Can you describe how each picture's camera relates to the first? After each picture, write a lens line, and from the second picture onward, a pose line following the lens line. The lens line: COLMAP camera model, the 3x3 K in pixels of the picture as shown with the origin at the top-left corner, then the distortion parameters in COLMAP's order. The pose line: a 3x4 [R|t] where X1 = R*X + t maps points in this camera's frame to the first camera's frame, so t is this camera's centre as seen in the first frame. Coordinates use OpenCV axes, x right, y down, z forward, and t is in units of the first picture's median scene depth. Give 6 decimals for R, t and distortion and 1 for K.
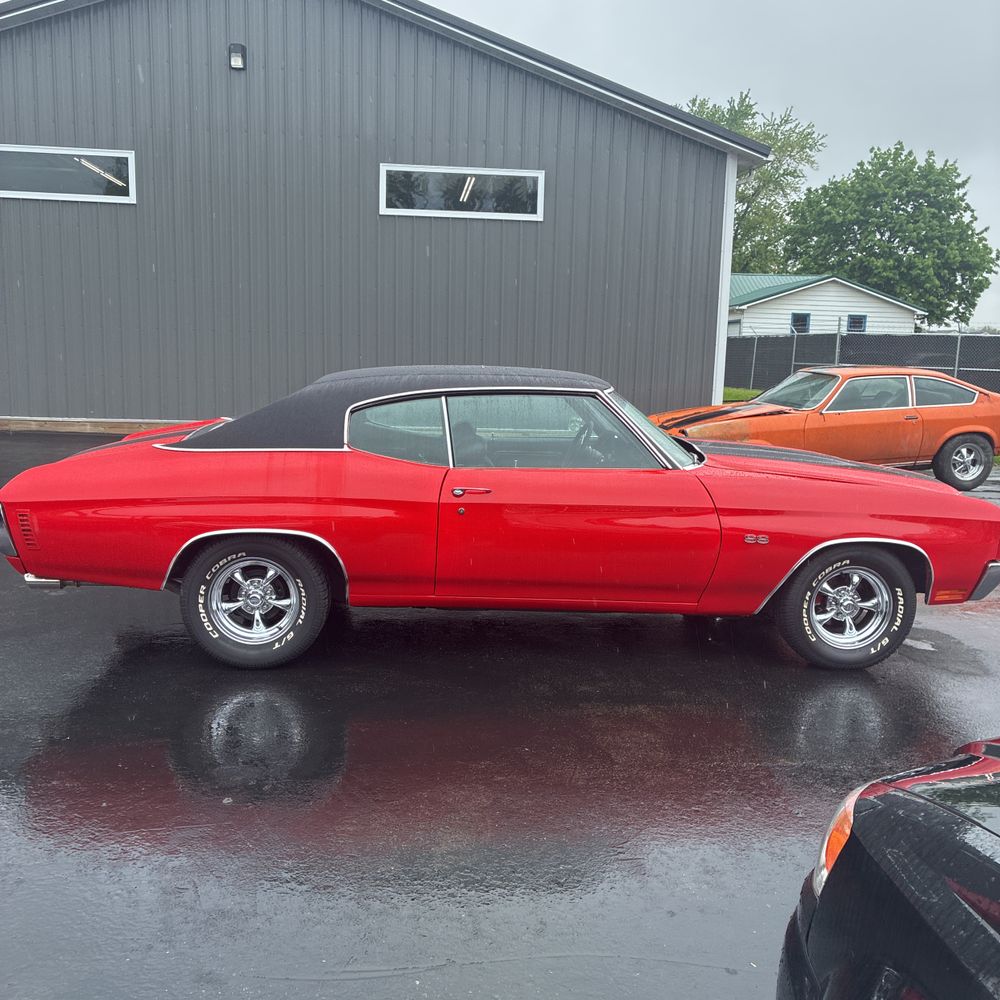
lens RADIAL K [[1013.9, 0, 519.7], [0, 1013.9, 491.4], [0, 0, 1]] dist [0.025780, 0.000000]
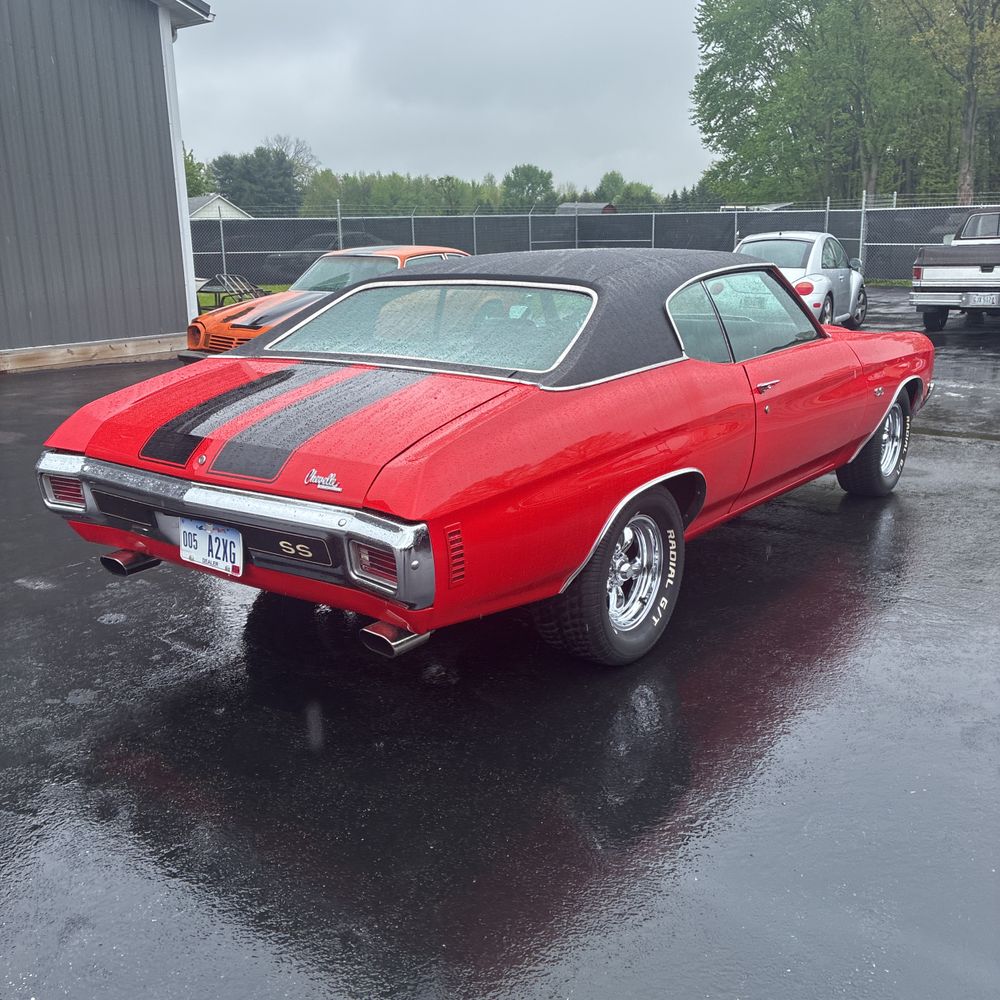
lens RADIAL K [[1013.9, 0, 496.7], [0, 1013.9, 497.1], [0, 0, 1]] dist [0.025780, 0.000000]
pose [[0.676271, -0.225641, 0.701245, -0.666849], [0.147783, 0.974137, 0.170930, -0.072054], [-0.721677, -0.011963, 0.692126, 0.432618]]
